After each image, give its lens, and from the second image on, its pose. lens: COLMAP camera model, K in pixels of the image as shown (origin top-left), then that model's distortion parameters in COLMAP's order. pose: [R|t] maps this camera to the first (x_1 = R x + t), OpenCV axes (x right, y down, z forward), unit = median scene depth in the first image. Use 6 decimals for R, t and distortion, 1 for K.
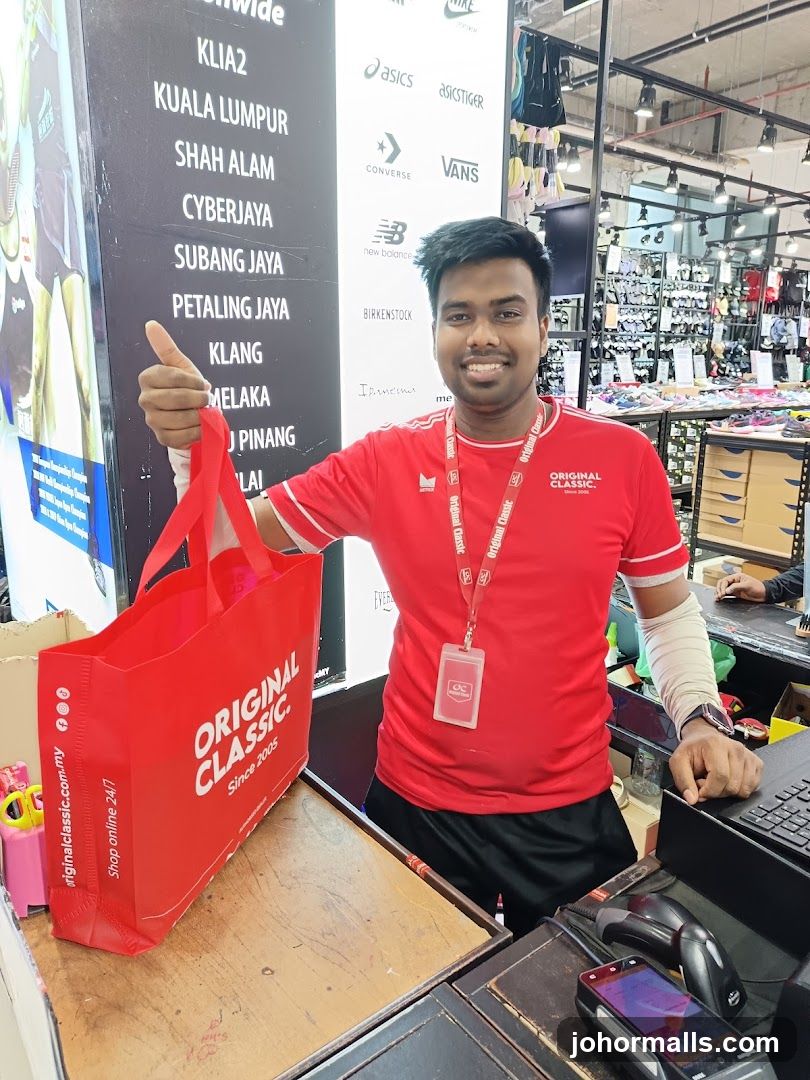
lens RADIAL K [[777.0, 0, 407.9], [0, 777.0, 545.9], [0, 0, 1]] dist [-0.003265, 0.003521]
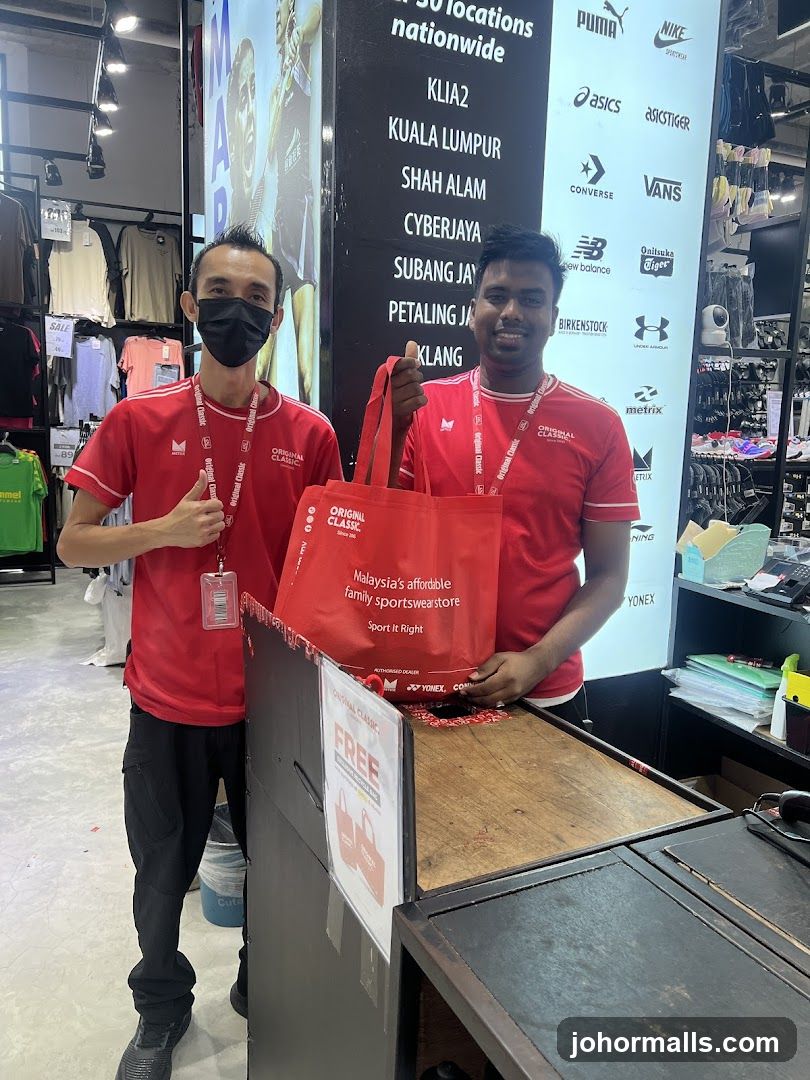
lens RADIAL K [[840.3, 0, 400.0], [0, 840.3, 546.1], [0, 0, 1]] dist [0.050904, -0.055511]
pose [[0.976415, 0.052400, -0.209445, -0.014061], [-0.070055, 0.994506, -0.077780, 0.114937], [0.204219, 0.090618, 0.974722, -0.142676]]
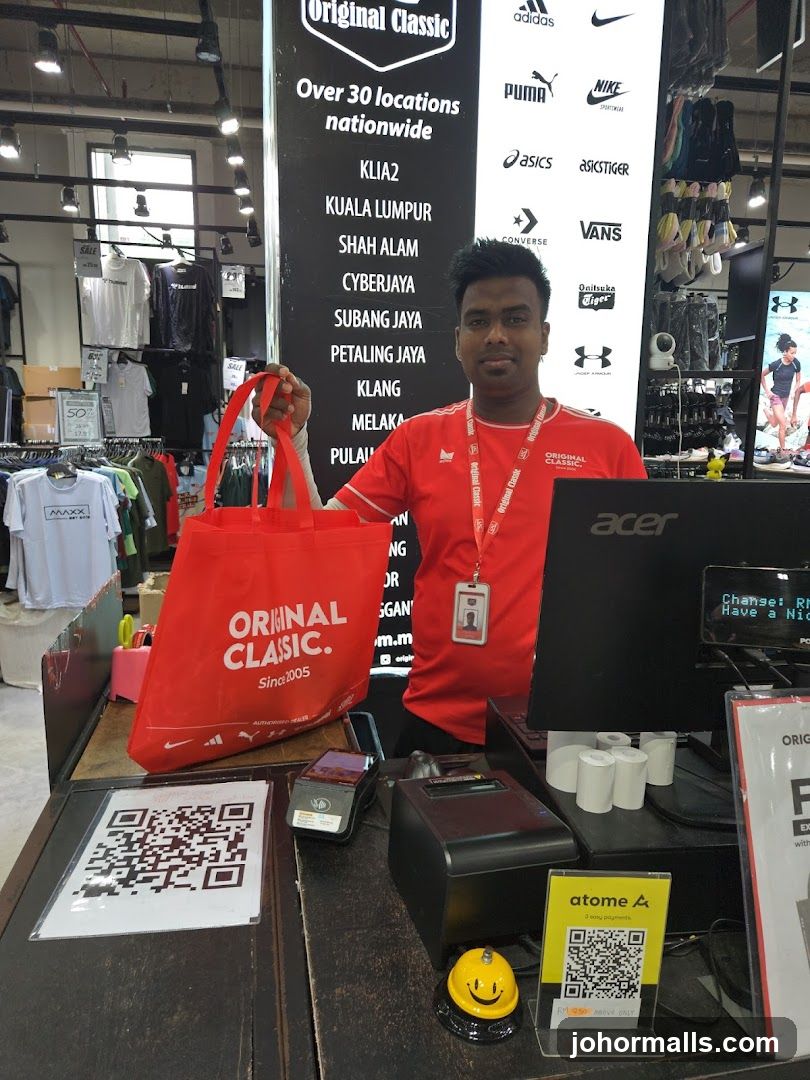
lens RADIAL K [[742.0, 0, 392.4], [0, 742.0, 551.0], [0, 0, 1]] dist [0.071706, -0.054812]
pose [[0.886218, 0.081007, -0.456130, 0.407193], [-0.115804, 0.992072, -0.048809, 0.087392], [0.448560, 0.096077, 0.888573, -0.093034]]
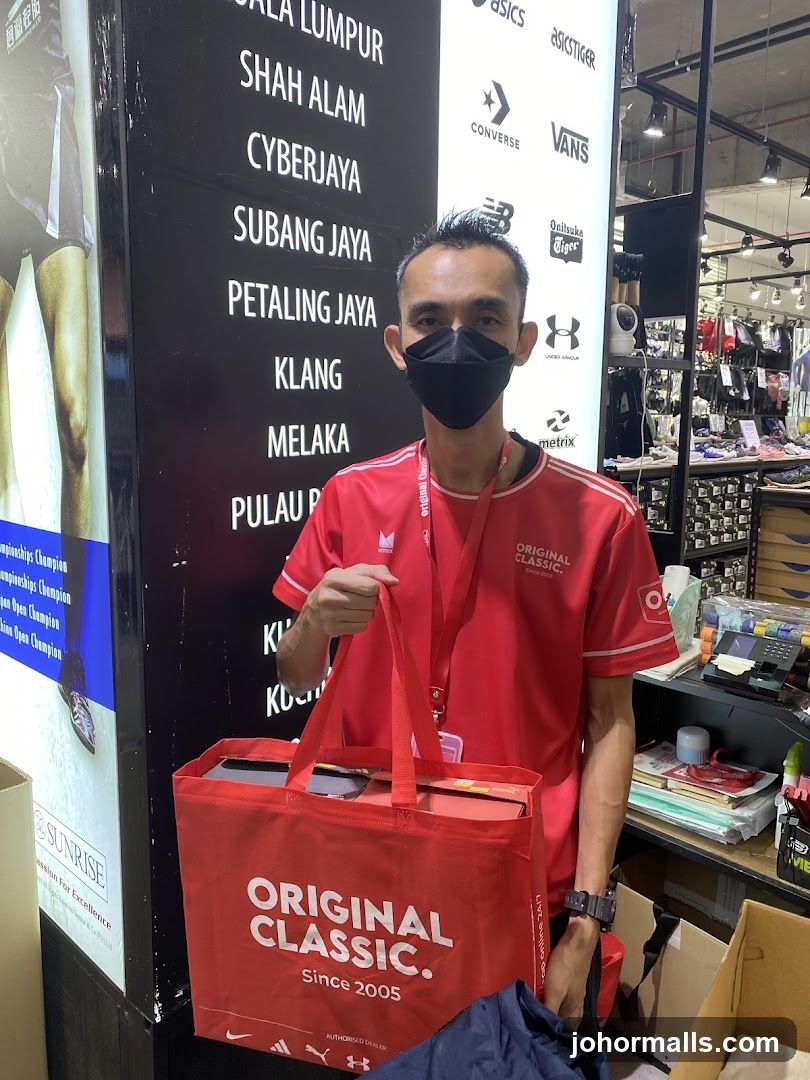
lens RADIAL K [[851.1, 0, 410.1], [0, 851.1, 528.3], [0, 0, 1]] dist [0.007181, 0.001251]
pose [[0.992884, -0.013682, 0.118299, -0.226780], [0.025819, 0.994482, -0.101682, -0.041105], [-0.116255, 0.104013, 0.987758, 0.289668]]
